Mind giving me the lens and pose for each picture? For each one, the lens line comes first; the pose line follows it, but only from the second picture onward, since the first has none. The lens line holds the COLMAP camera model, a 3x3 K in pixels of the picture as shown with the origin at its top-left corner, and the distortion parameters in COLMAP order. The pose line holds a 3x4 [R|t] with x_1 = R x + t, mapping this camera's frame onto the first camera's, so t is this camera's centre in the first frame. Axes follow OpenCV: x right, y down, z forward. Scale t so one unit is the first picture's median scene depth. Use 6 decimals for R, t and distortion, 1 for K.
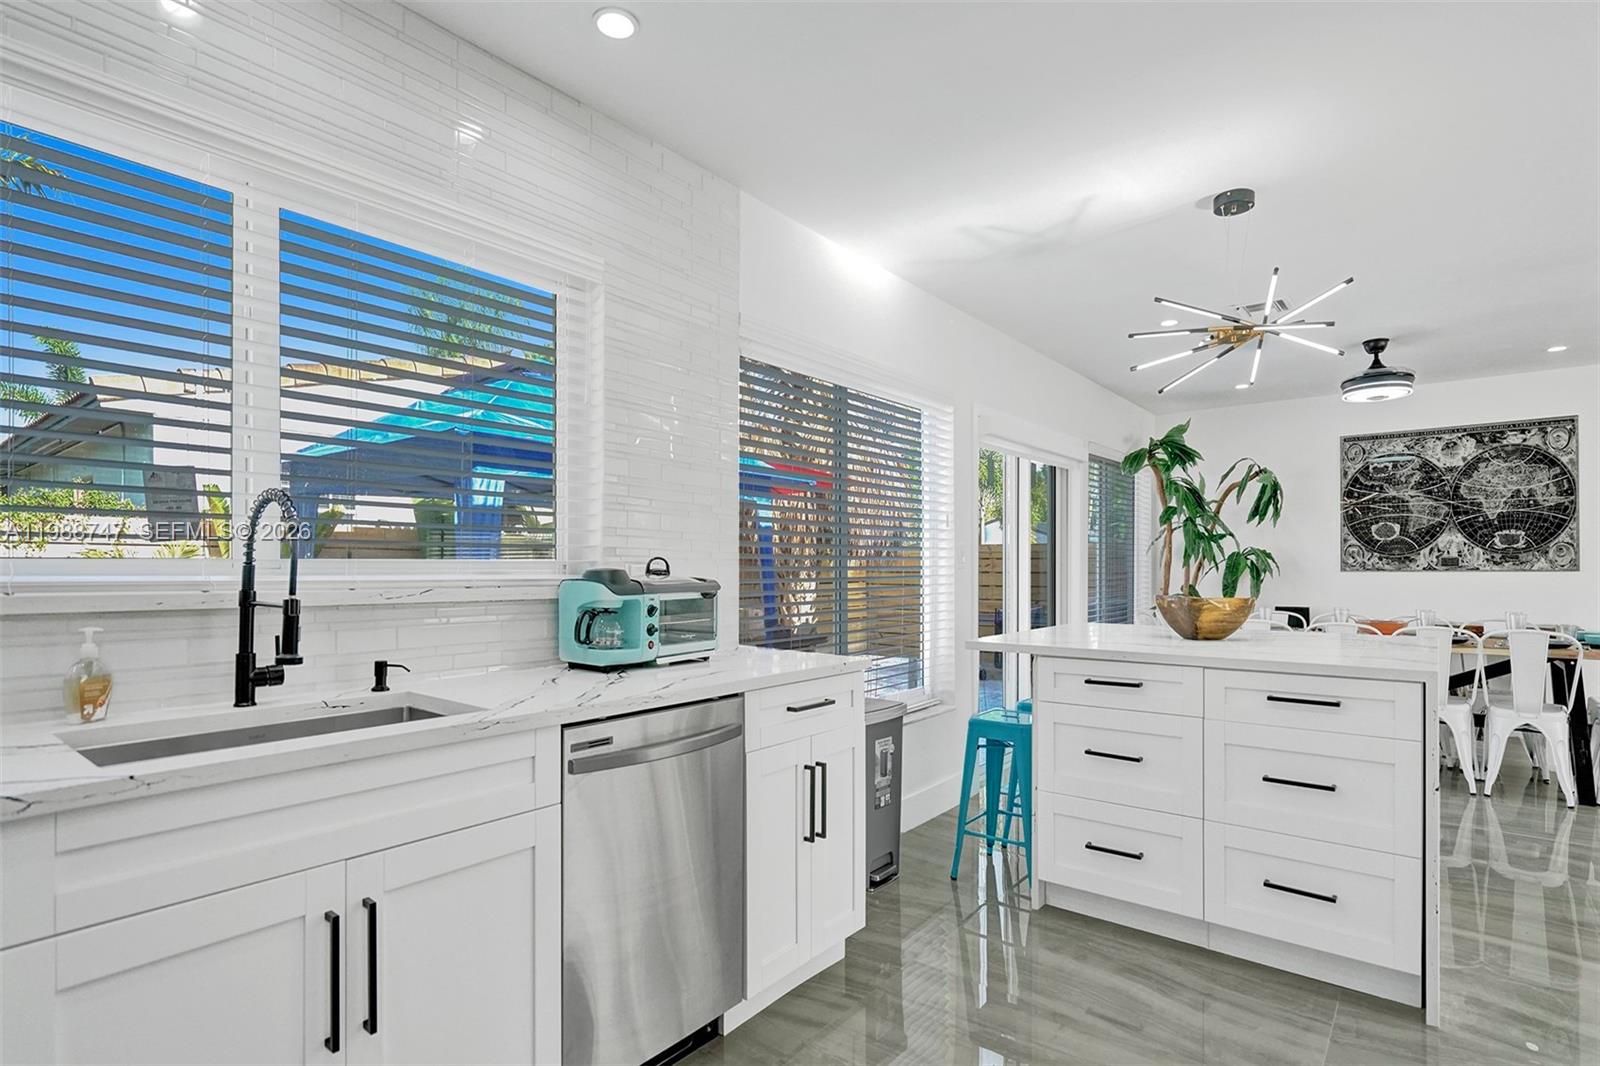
lens RADIAL K [[784.5, 0, 798.3], [0, 784.5, 562.9], [0, 0, 1]] dist [-0.002734, -0.000218]
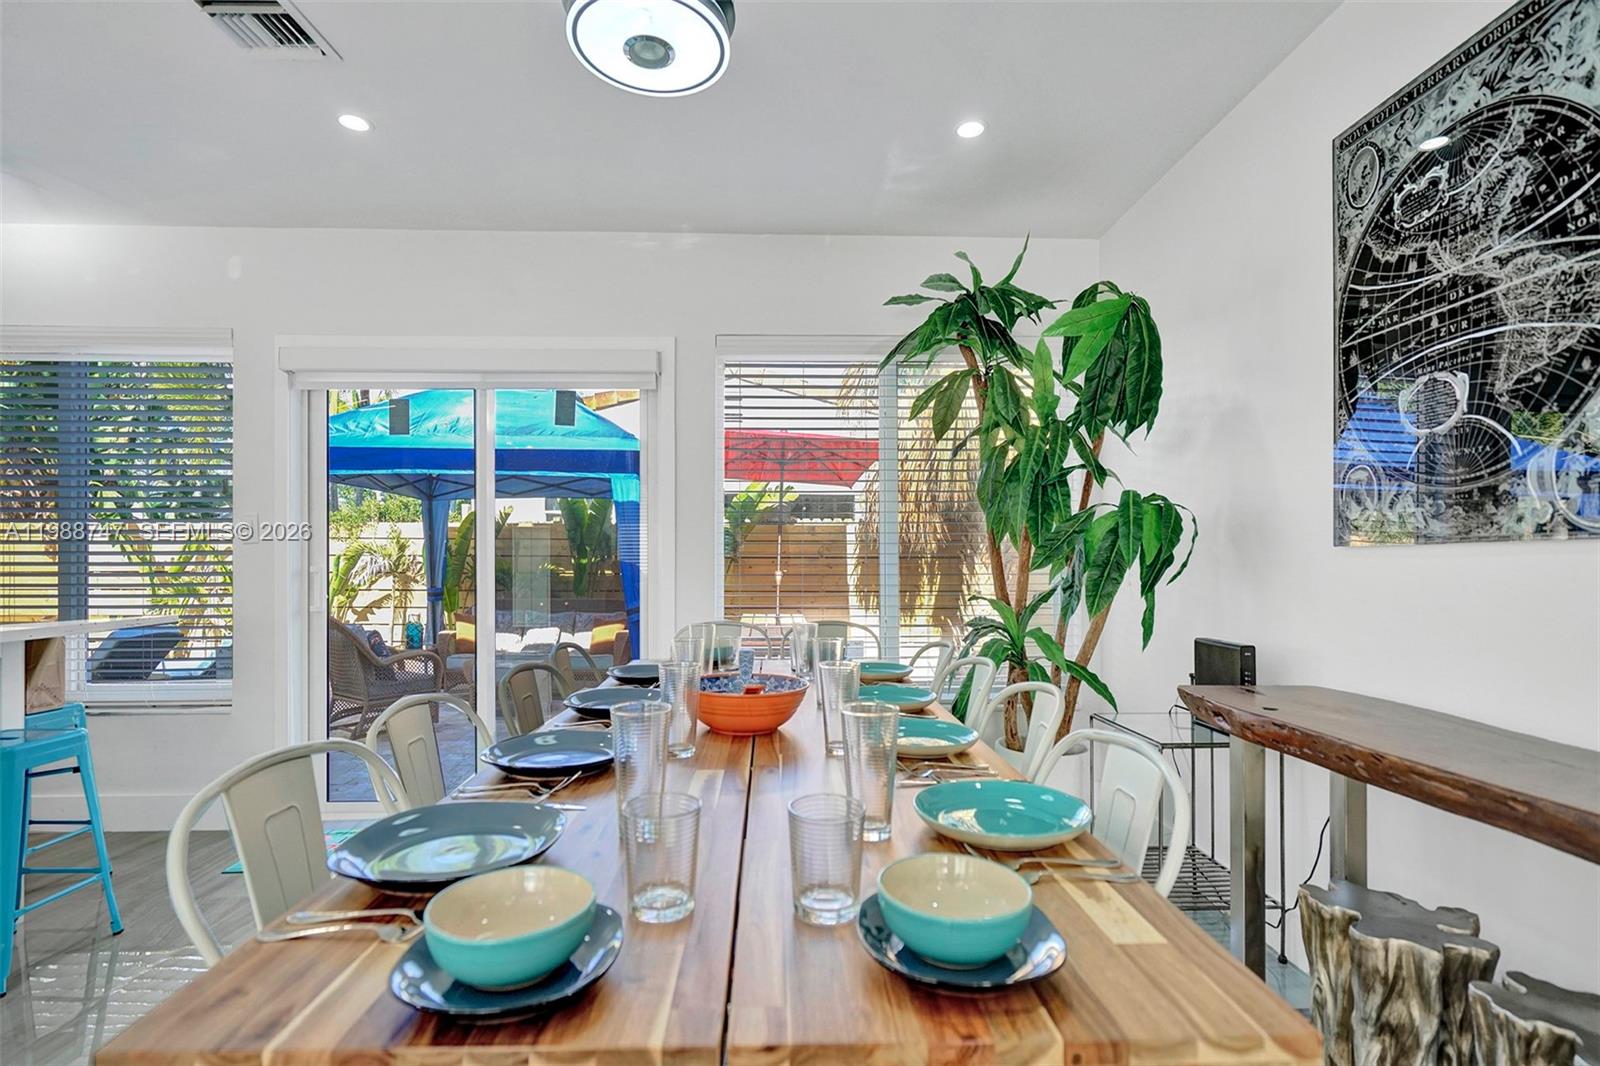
lens RADIAL K [[743.6, 0, 802.7], [0, 743.6, 554.8], [0, 0, 1]] dist [-0.000391, 0.000039]
pose [[0.666064, -0.005393, -0.745875, 0.833422], [0.001376, 0.999981, -0.006002, 0.017436], [0.745893, 0.002972, 0.666059, 0.669153]]
